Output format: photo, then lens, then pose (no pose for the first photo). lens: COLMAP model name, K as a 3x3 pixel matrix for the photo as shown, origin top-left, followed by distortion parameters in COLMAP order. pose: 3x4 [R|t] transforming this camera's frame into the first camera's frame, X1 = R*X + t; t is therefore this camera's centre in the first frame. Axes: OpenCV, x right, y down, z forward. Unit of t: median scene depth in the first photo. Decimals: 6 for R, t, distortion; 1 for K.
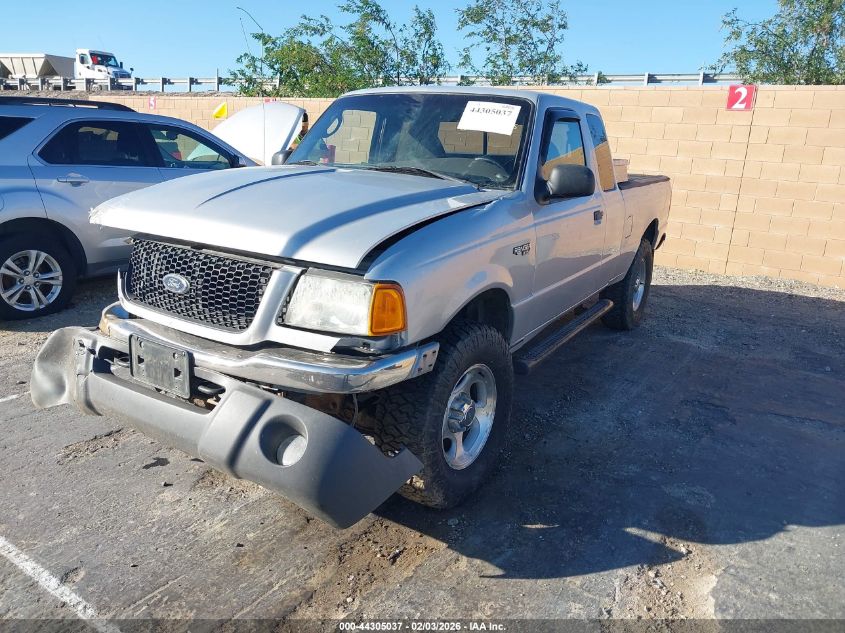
lens RADIAL K [[686.5, 0, 422.5], [0, 686.5, 316.5], [0, 0, 1]] dist [-0.000877, -0.001487]
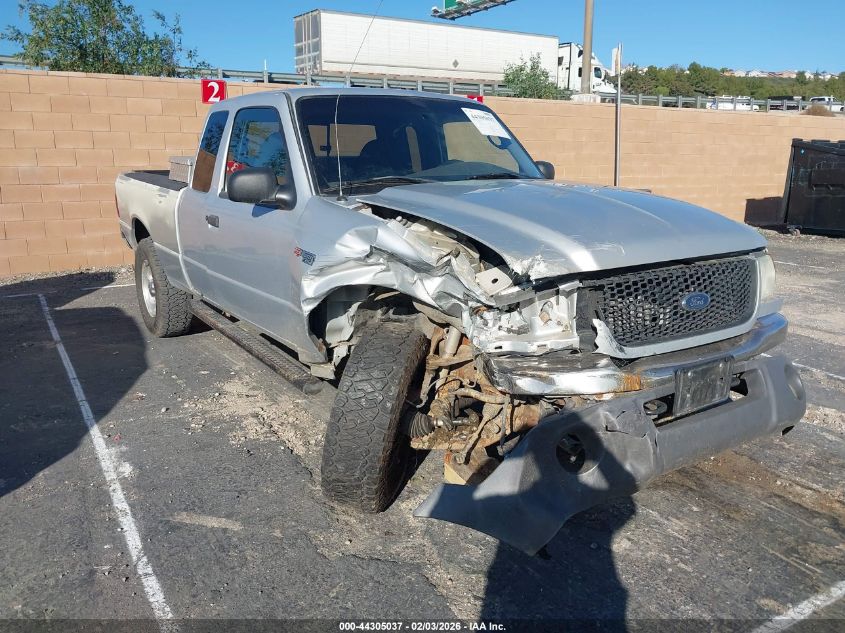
lens RADIAL K [[686.5, 0, 422.5], [0, 686.5, 316.5], [0, 0, 1]] dist [-0.000877, -0.001487]
pose [[0.381591, -0.263928, 0.885850, -1.307794], [0.240713, 0.953675, 0.180445, -0.283225], [-0.892438, 0.144380, 0.427444, 0.863284]]
